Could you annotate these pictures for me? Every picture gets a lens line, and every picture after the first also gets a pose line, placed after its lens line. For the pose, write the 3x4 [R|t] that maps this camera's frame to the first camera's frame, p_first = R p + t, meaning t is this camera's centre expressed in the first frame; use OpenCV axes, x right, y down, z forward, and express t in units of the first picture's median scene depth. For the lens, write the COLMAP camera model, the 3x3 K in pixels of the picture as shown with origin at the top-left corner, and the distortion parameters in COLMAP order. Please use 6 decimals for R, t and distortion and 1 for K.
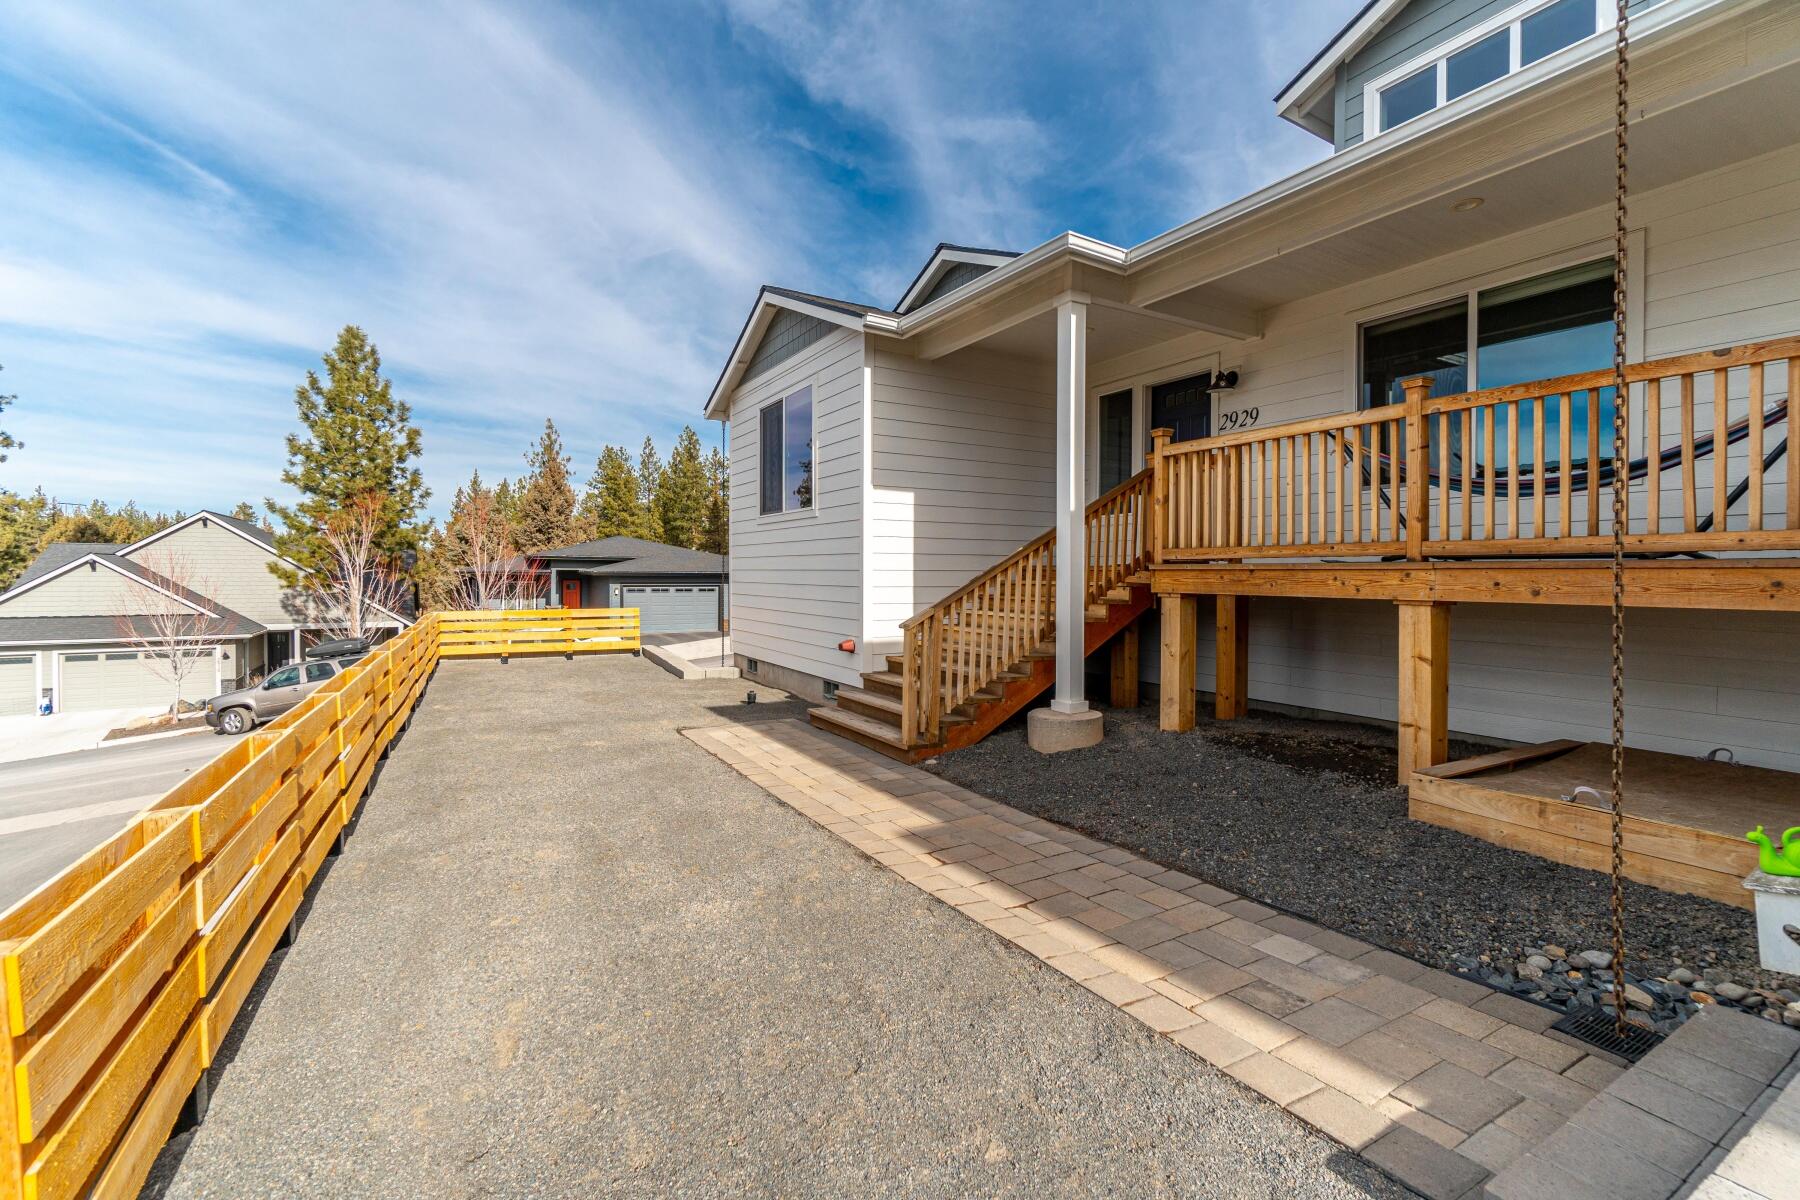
lens RADIAL K [[798.5, 0, 901.9], [0, 798.5, 579.6], [0, 0, 1]] dist [0.043291, 0.000151]
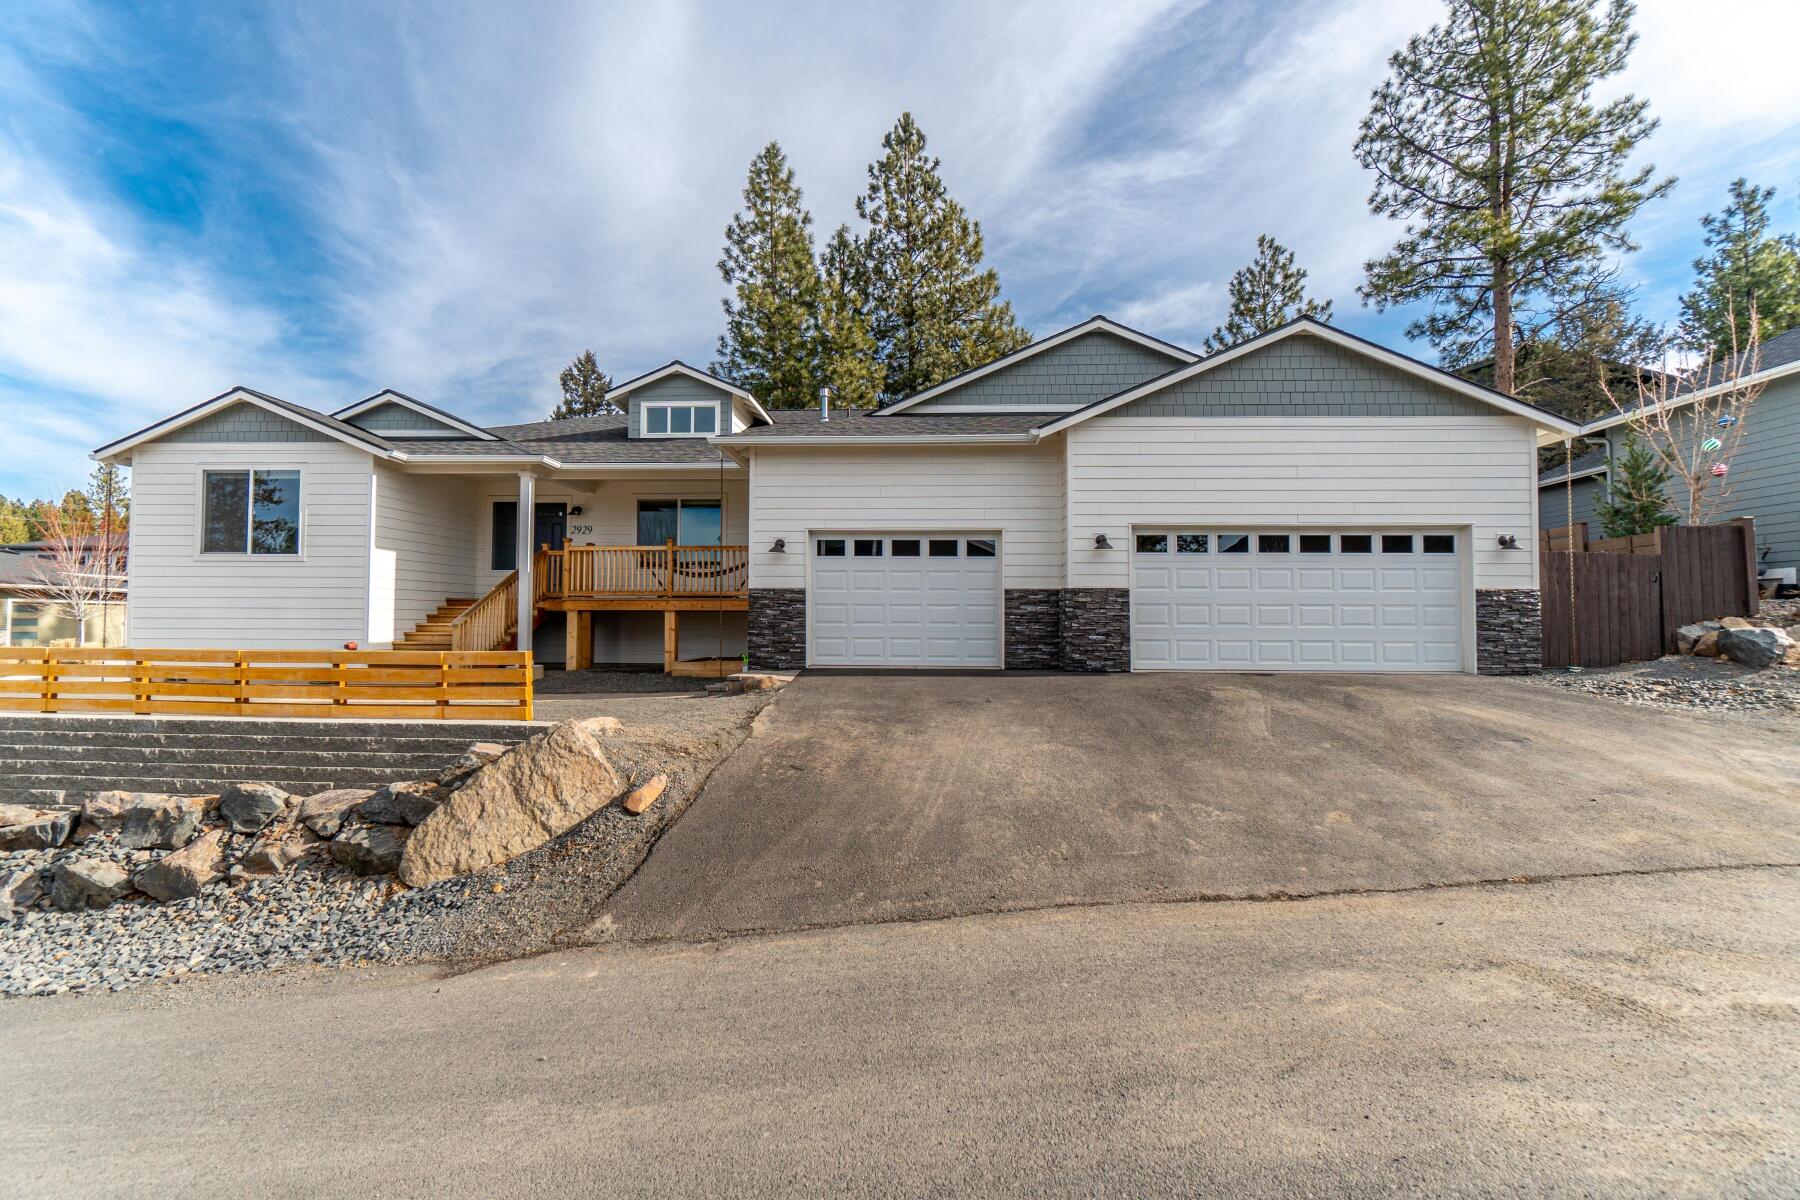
lens RADIAL K [[798.5, 0, 901.9], [0, 798.5, 579.6], [0, 0, 1]] dist [0.043291, 0.000151]
pose [[0.563991, 0.041224, 0.824751, -1.018040], [0.002016, 0.998681, -0.051297, 0.049054], [-0.825778, 0.030594, 0.563164, -1.058646]]
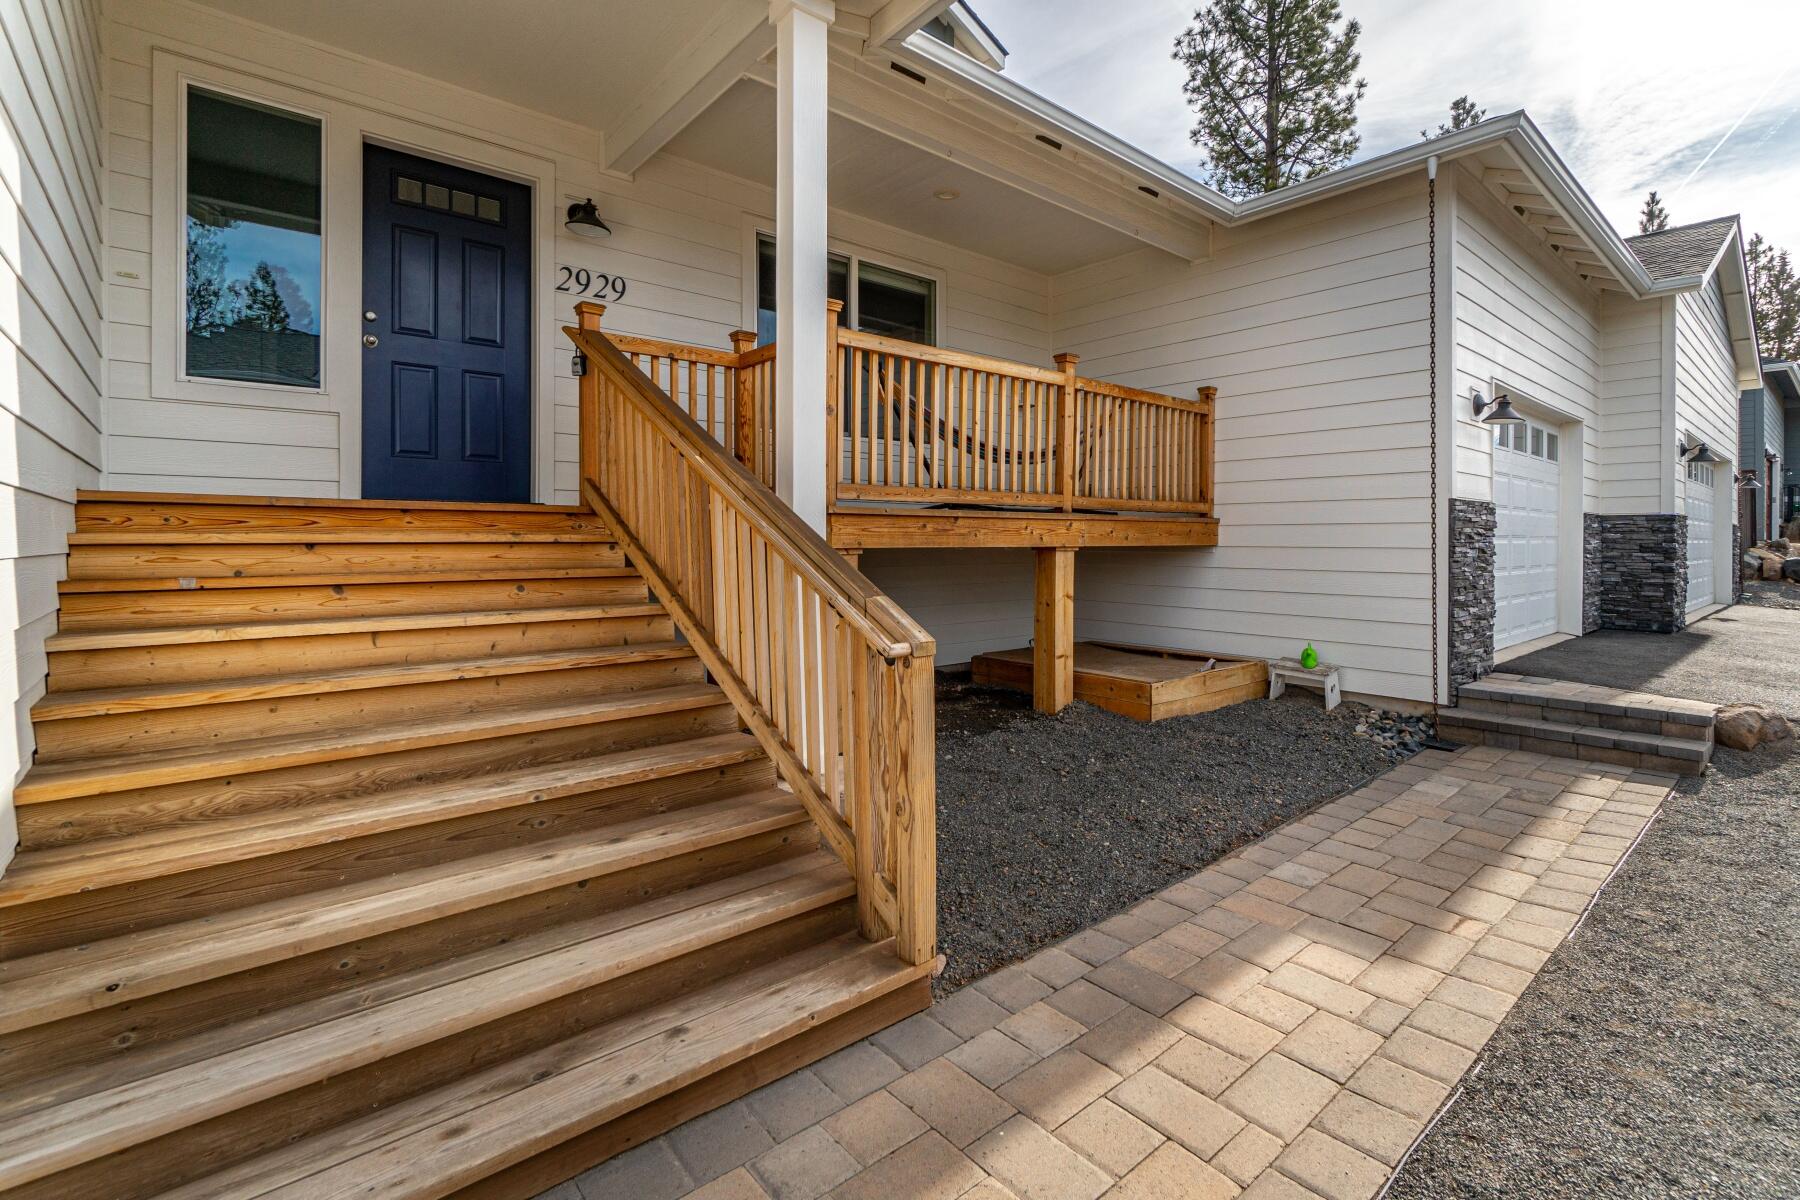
lens RADIAL K [[818.8, 0, 981.0], [0, 818.8, 557.0], [0, 0, 1]] dist [-0.000724, -0.000049]
pose [[-0.205519, -0.033782, 0.978070, -0.365706], [0.007736, 0.999317, 0.036141, -0.002955], [-0.978622, 0.014994, -0.205118, 1.010253]]
